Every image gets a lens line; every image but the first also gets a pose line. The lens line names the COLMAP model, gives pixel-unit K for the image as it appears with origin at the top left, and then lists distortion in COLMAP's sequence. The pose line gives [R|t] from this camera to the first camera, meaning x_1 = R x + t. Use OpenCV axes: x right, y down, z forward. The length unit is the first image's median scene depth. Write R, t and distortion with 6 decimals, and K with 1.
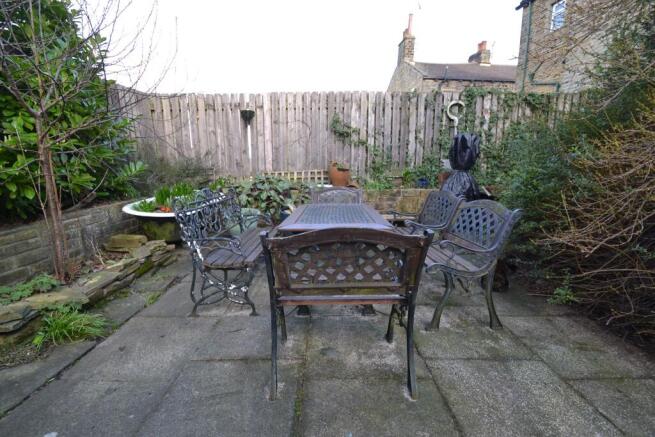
lens RADIAL K [[291.5, 0, 318.5], [0, 291.5, 221.5], [0, 0, 1]] dist [-0.015783, -0.001269]
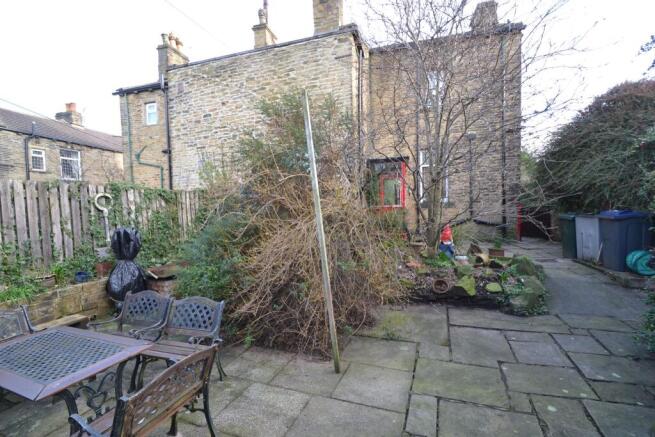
lens RADIAL K [[291.5, 0, 318.5], [0, 291.5, 221.5], [0, 0, 1]] dist [-0.015783, -0.001269]
pose [[0.362358, -0.047224, 0.930842, -0.243422], [0.219153, 0.975032, -0.035847, -0.115025], [-0.905907, 0.216986, 0.363660, -0.080118]]
